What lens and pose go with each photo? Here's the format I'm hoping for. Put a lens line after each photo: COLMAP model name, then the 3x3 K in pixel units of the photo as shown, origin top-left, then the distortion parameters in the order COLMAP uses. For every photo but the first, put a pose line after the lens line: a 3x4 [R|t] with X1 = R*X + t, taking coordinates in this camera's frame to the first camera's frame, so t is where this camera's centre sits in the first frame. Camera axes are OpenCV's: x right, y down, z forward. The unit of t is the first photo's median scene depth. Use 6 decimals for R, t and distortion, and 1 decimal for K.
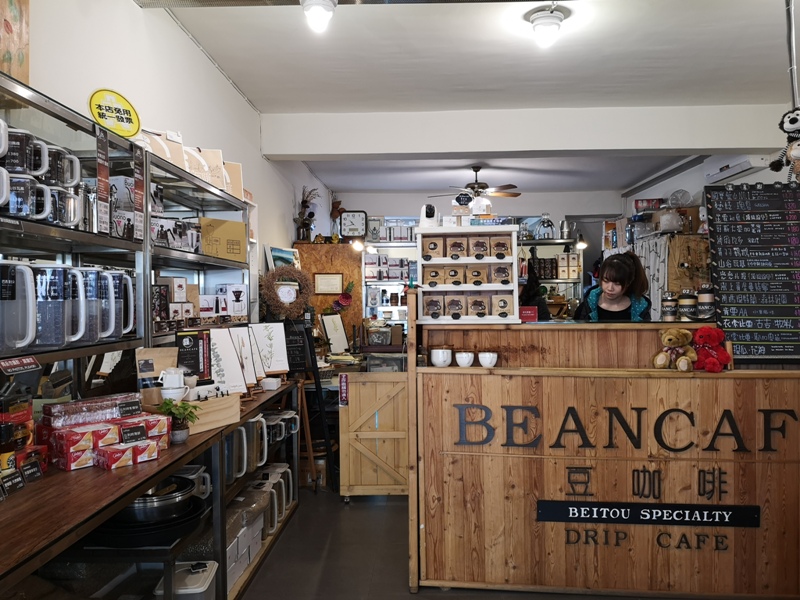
lens RADIAL K [[643.2, 0, 397.1], [0, 643.2, 300.7], [0, 0, 1]] dist [0.013498, -0.010227]
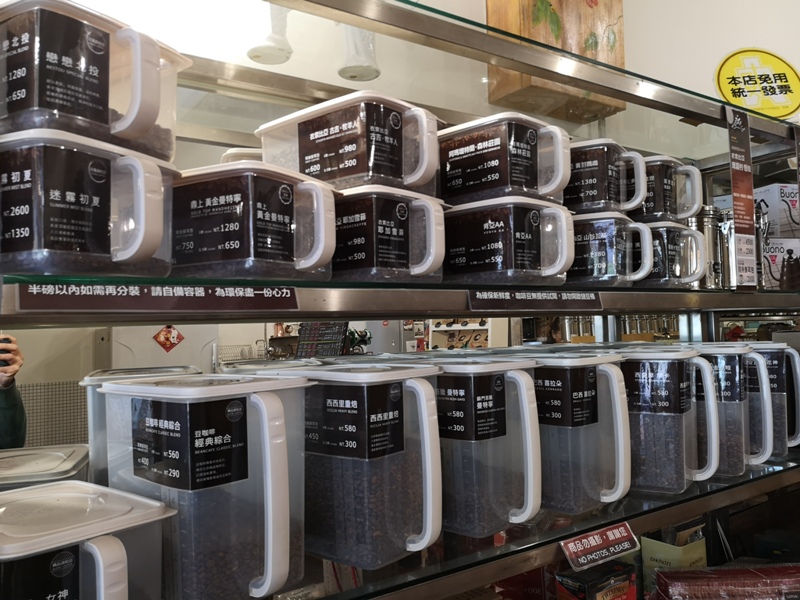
lens RADIAL K [[634.0, 0, 400.2], [0, 634.0, 297.5], [0, 0, 1]] dist [0.027477, -0.053203]
pose [[0.591353, -0.038829, -0.805478, -0.177437], [0.017421, 0.999222, -0.035380, -0.080573], [0.806225, 0.006890, 0.591569, 0.405960]]
